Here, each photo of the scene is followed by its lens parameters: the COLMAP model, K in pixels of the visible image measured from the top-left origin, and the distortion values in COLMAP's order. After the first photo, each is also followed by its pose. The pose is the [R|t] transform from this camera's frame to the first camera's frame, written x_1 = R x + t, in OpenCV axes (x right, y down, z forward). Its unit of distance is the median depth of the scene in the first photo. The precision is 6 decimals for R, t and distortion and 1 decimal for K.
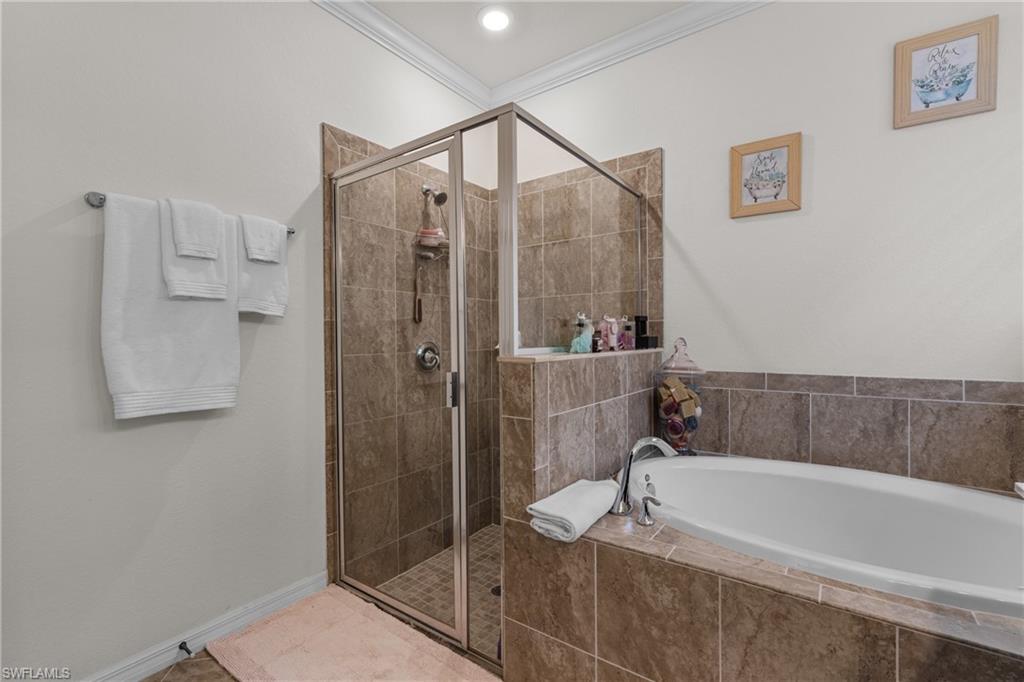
lens RADIAL K [[461.8, 0, 501.4], [0, 461.8, 339.7], [0, 0, 1]] dist [-0.008396, 0.003354]
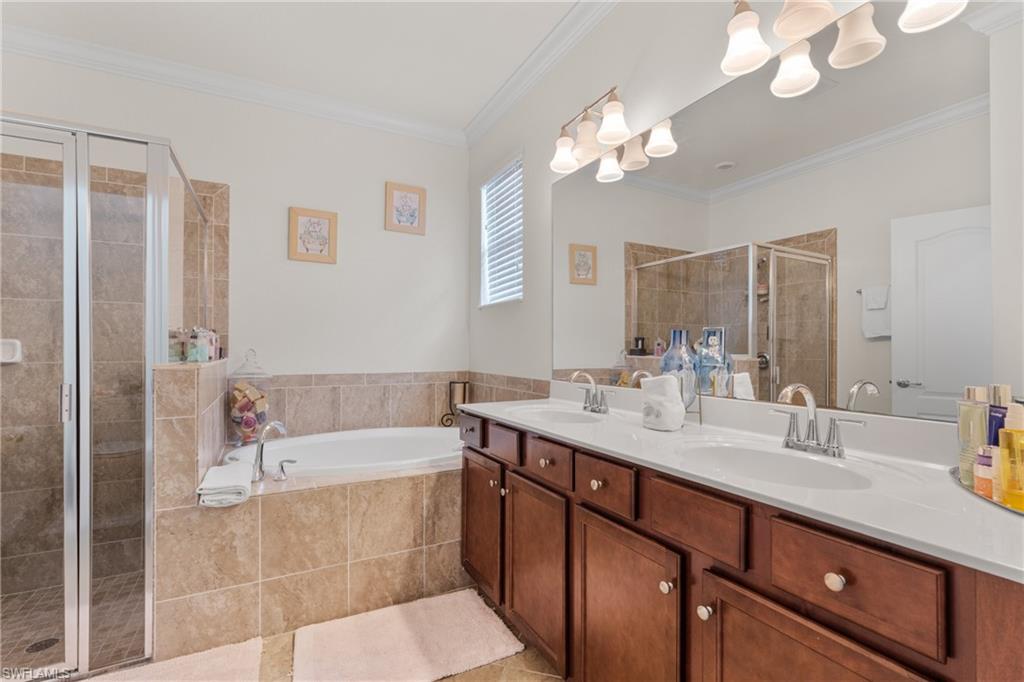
lens RADIAL K [[461.8, 0, 518.7], [0, 461.8, 345.9], [0, 0, 1]] dist [-0.008396, 0.003354]
pose [[0.427451, 0.012089, 0.903958, -0.517592], [0.000218, 0.999909, -0.013475, 0.005489], [-0.904038, 0.005957, 0.427410, -0.207912]]
